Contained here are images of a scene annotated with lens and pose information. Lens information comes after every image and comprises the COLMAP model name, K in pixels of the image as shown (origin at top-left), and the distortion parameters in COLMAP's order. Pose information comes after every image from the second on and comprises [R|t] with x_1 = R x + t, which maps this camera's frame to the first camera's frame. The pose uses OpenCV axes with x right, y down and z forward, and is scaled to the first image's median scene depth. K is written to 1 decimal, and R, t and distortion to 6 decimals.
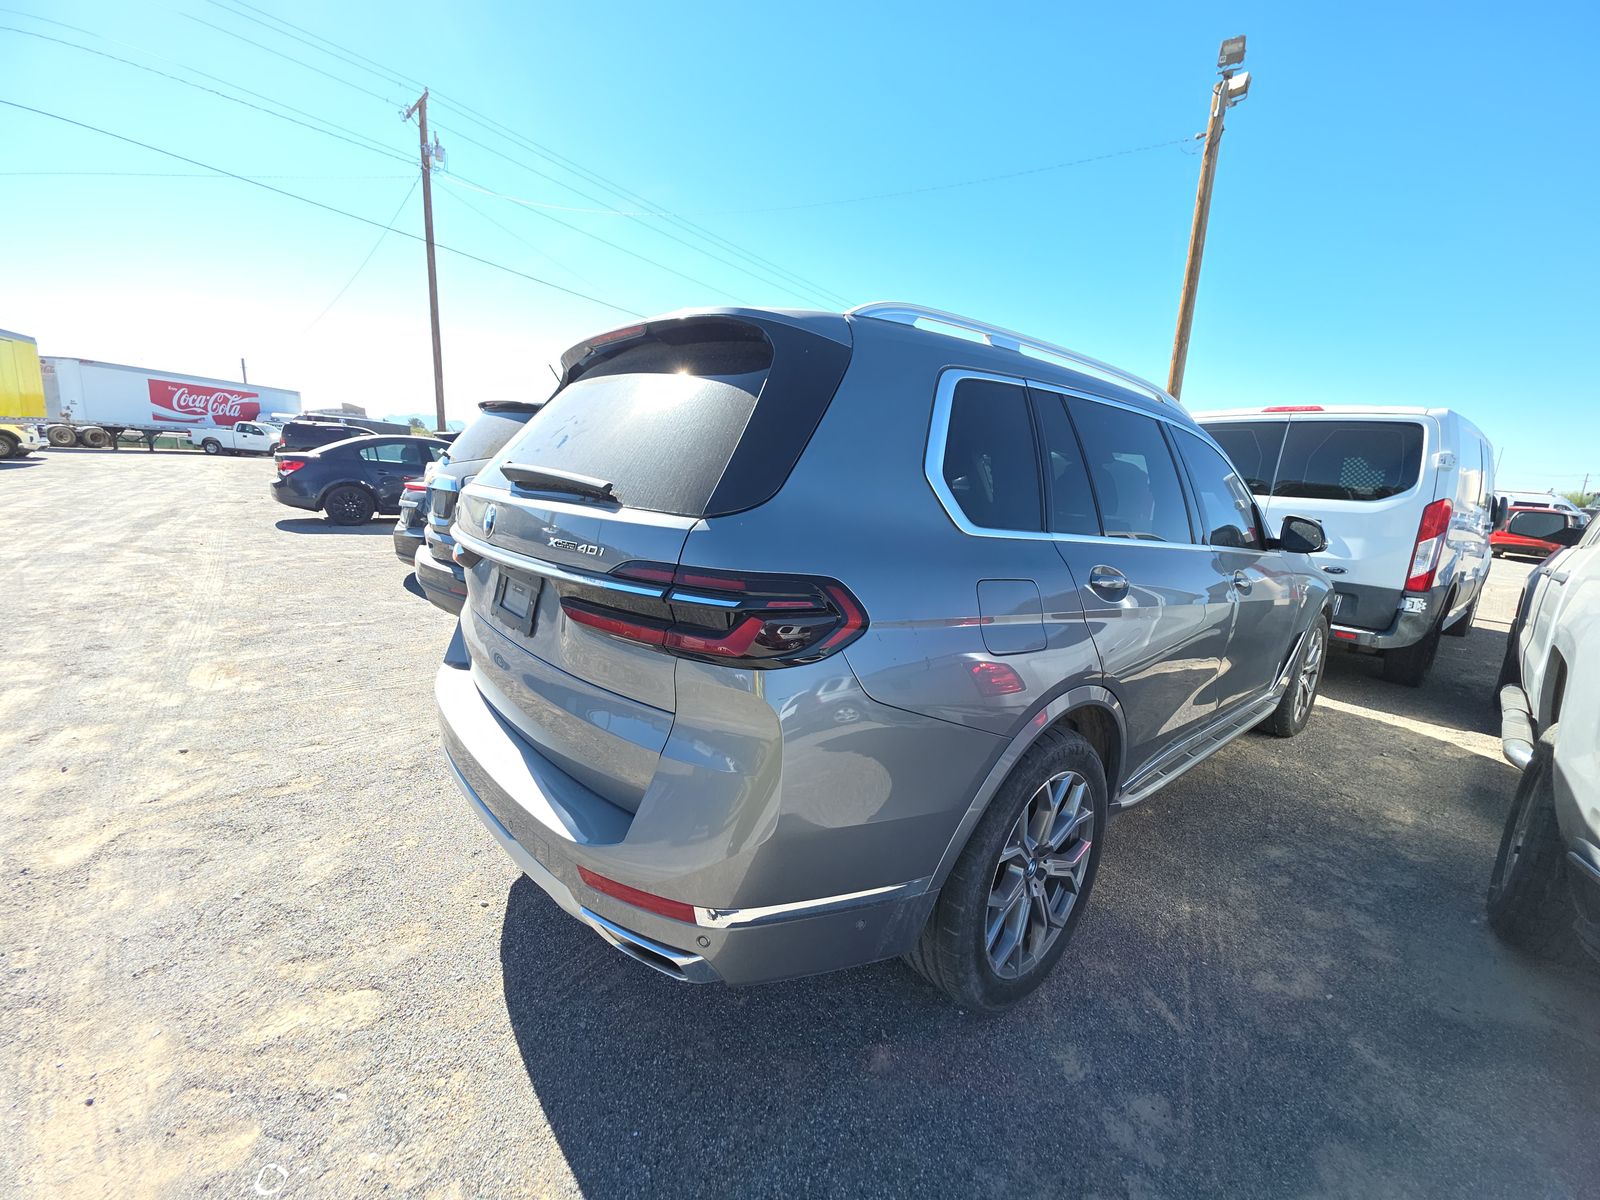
lens RADIAL K [[636.6, 0, 796.4], [0, 636.6, 596.0], [0, 0, 1]] dist [0.013962, -0.008909]
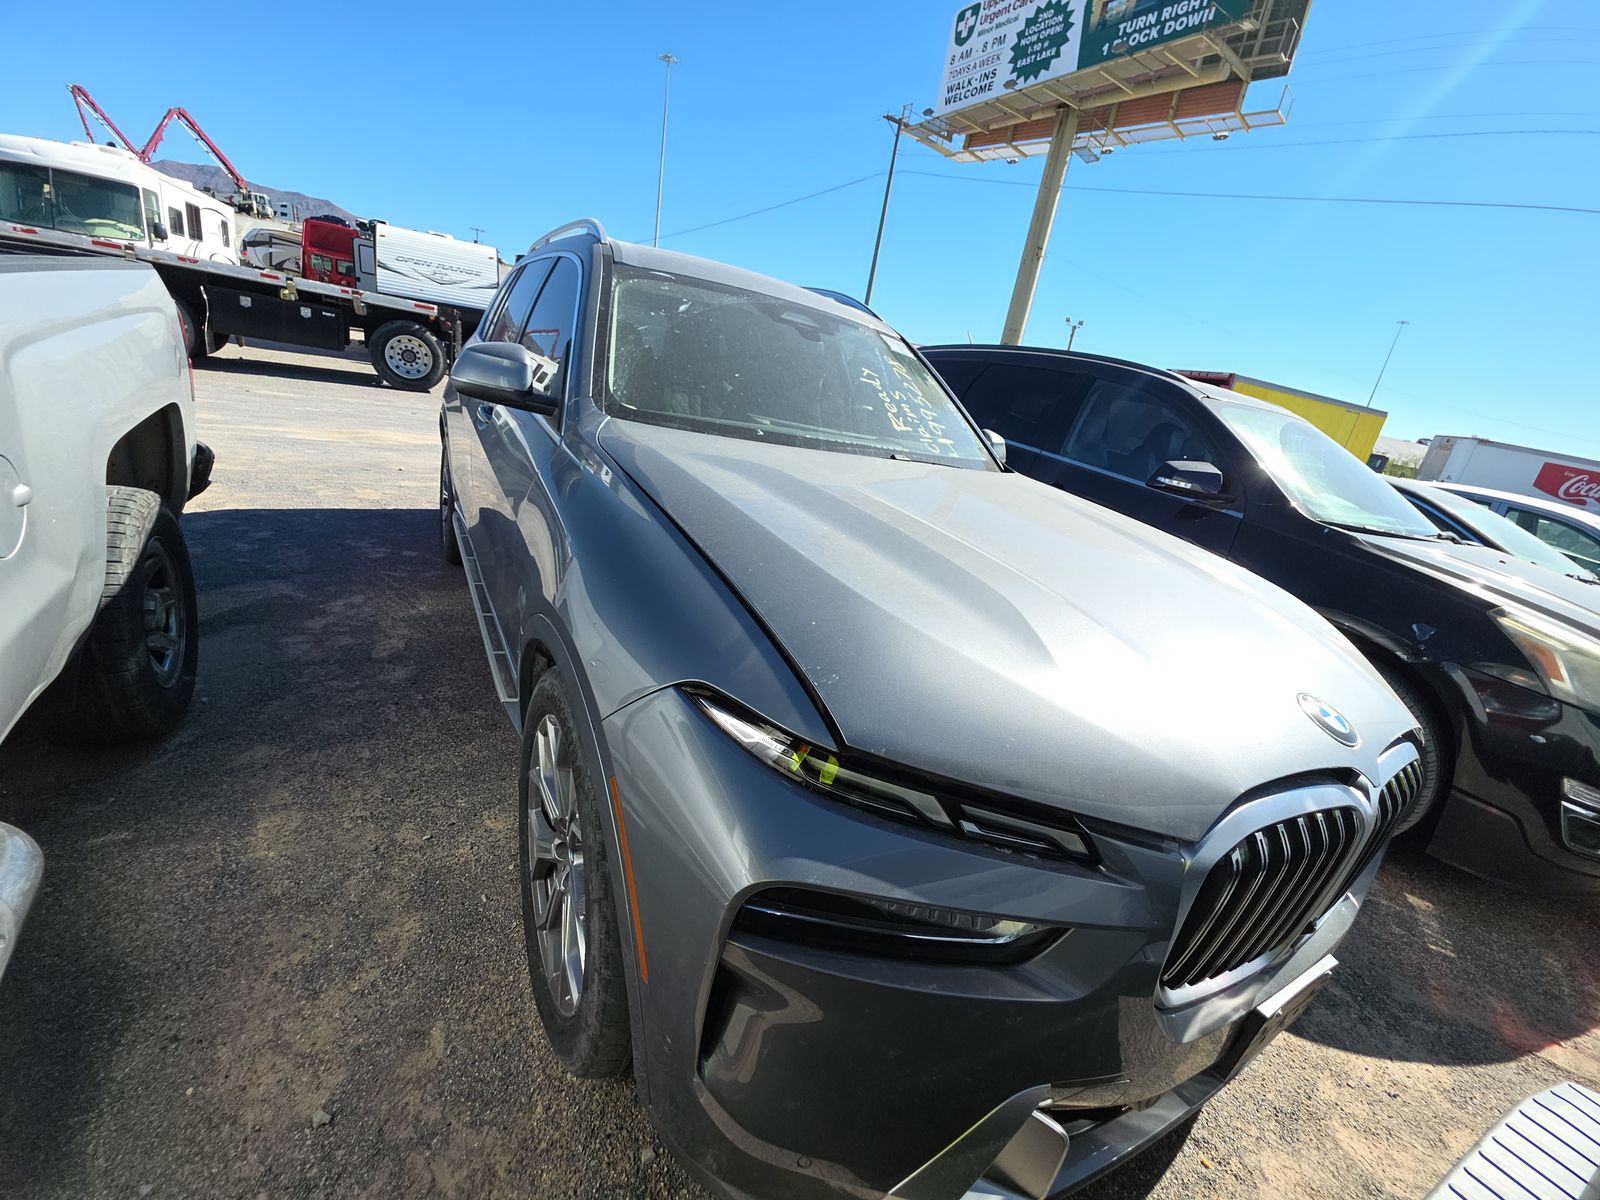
lens RADIAL K [[636.6, 0, 796.4], [0, 636.6, 596.0], [0, 0, 1]] dist [0.013962, -0.008909]
pose [[-0.172212, 0.230135, -0.957800, 0.123062], [-0.369804, 0.886105, 0.279399, -0.016672], [0.913011, 0.402314, -0.067493, 0.124433]]
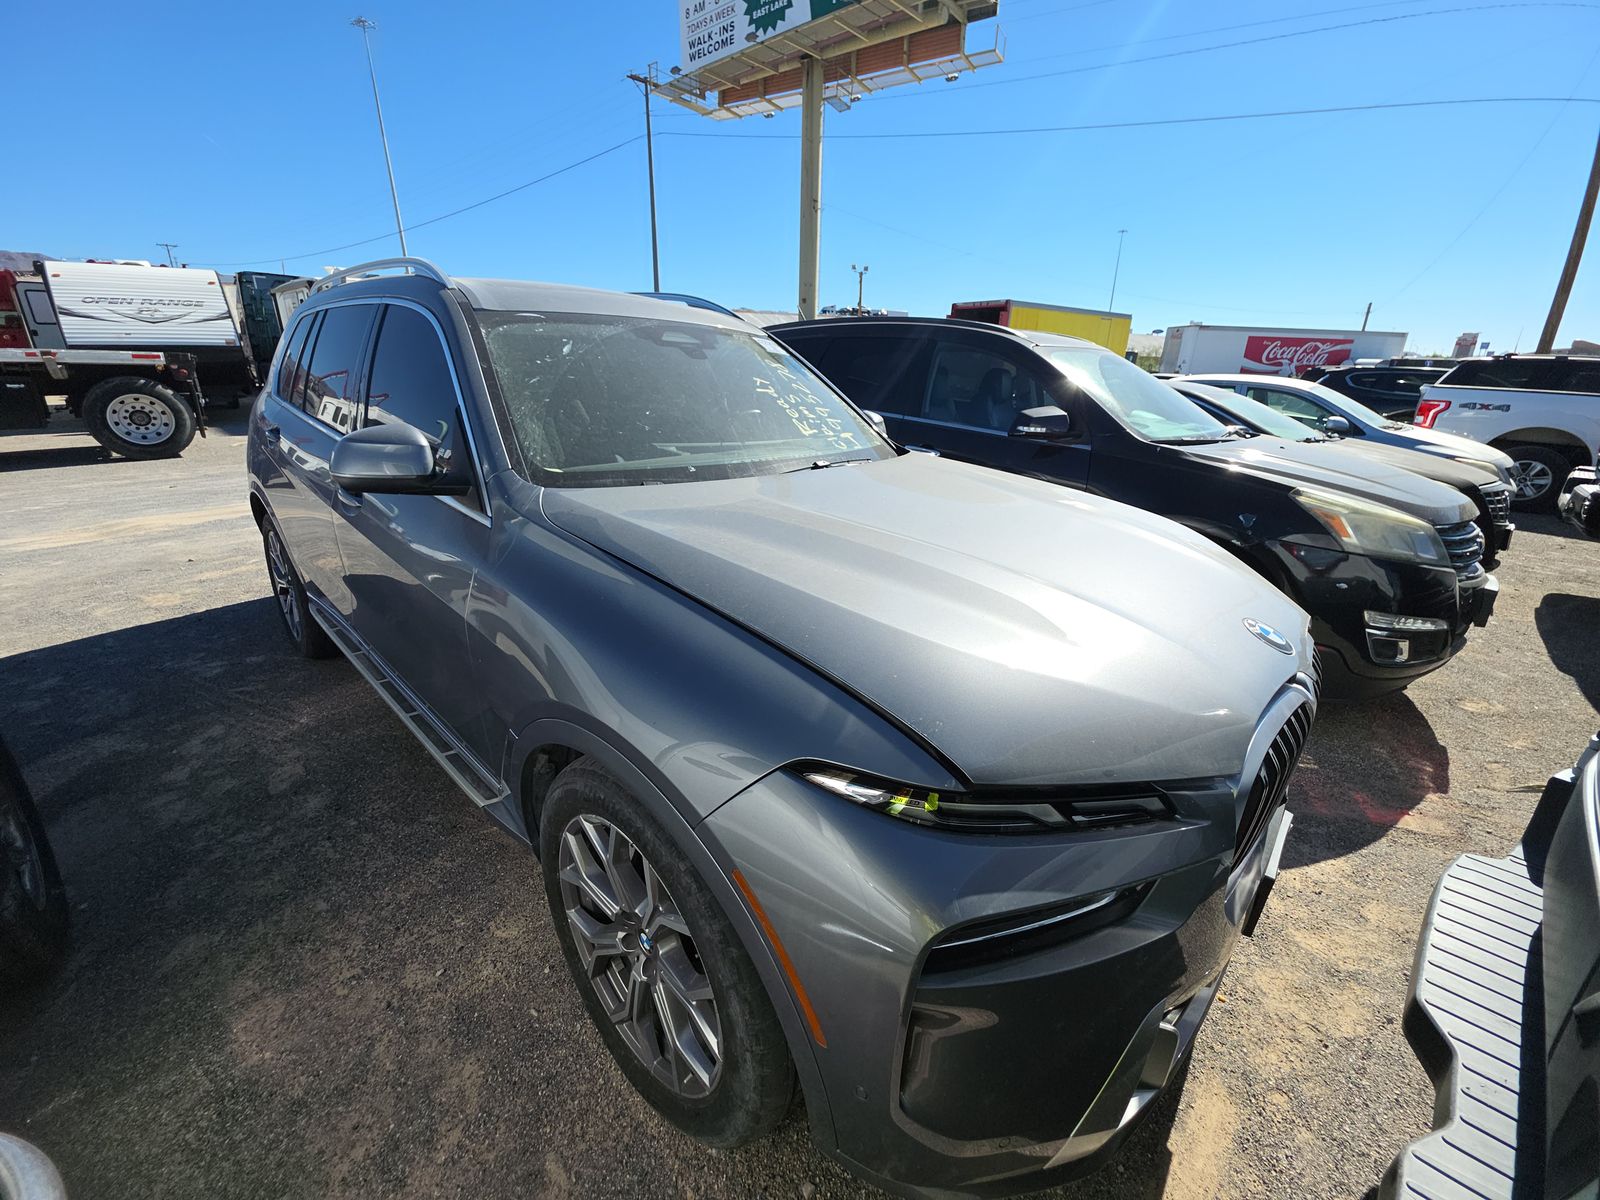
lens RADIAL K [[636.6, 0, 796.4], [0, 636.6, 596.0], [0, 0, 1]] dist [0.013962, -0.008909]
pose [[0.100314, 0.280699, -0.954539, 0.123433], [-0.214561, 0.942908, 0.254730, -0.018180], [0.971546, 0.179254, 0.154814, 0.114416]]
